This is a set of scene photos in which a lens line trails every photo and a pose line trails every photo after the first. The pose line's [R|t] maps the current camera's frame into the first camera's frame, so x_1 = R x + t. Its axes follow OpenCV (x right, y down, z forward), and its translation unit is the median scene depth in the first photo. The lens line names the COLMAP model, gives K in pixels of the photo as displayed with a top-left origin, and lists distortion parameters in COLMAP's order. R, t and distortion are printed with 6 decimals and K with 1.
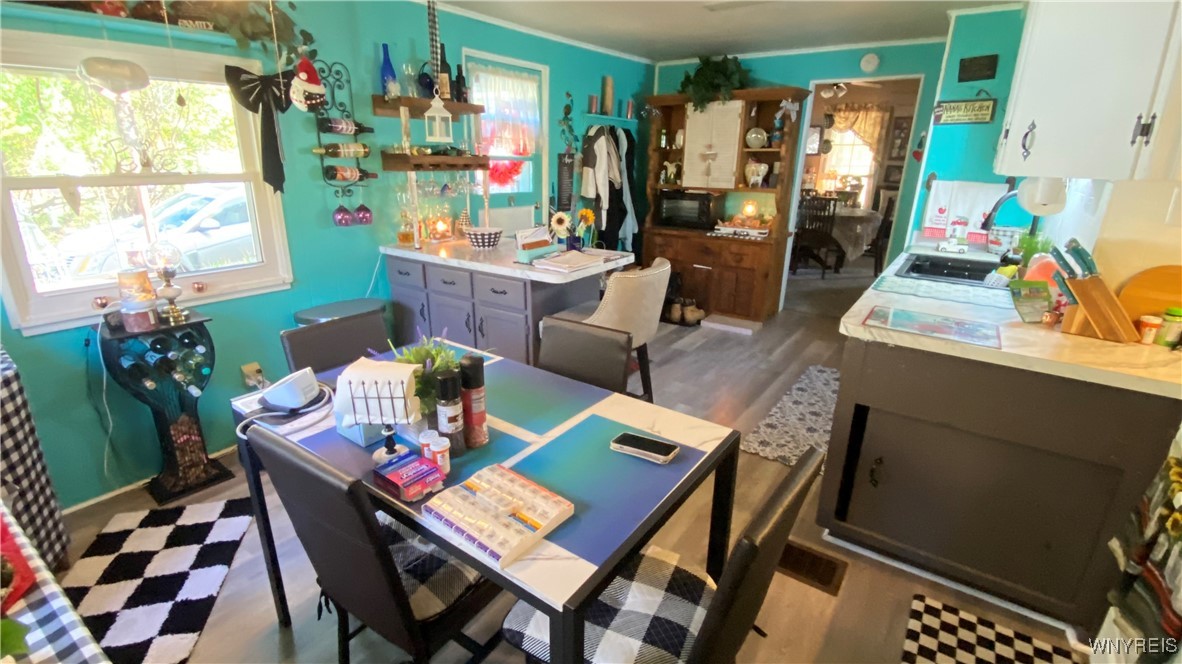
lens RADIAL K [[526.5, 0, 591.0], [0, 526.5, 332.0], [0, 0, 1]] dist [-0.020796, -0.000365]
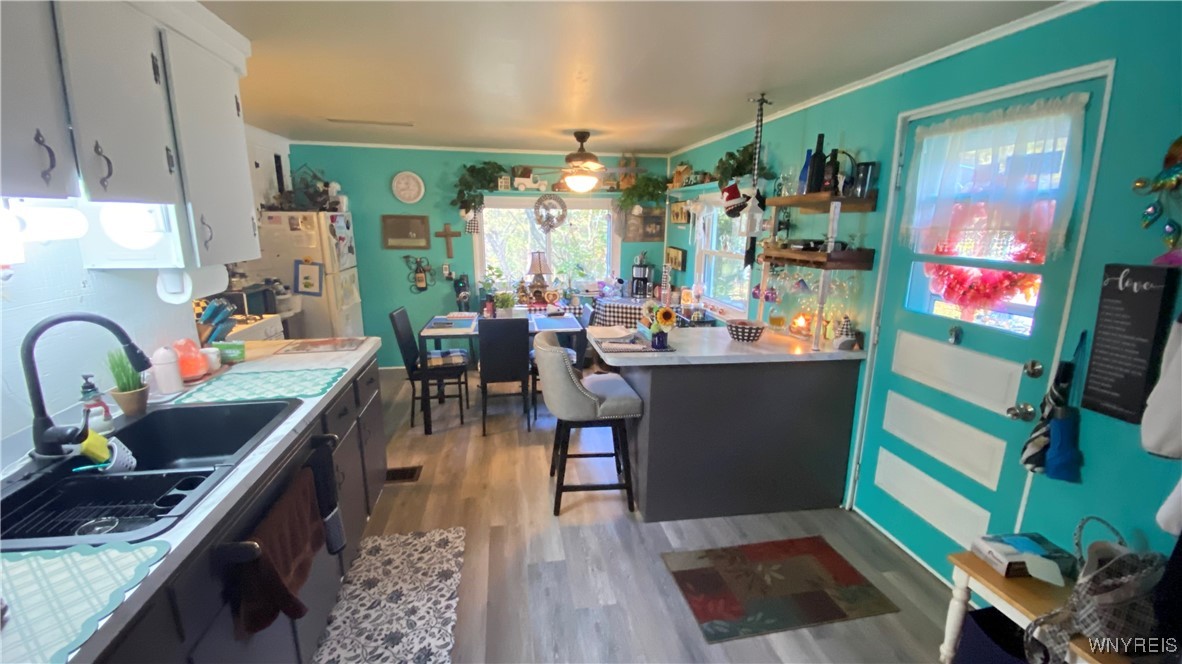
lens RADIAL K [[489.1, 0, 582.4], [0, 489.1, 328.4], [0, 0, 1]] dist [0.000214, -0.000275]
pose [[-0.710275, 0.137123, -0.690439, 0.433139], [-0.231862, 0.880534, 0.413400, -0.337544], [0.664642, 0.453714, -0.593628, 0.926959]]
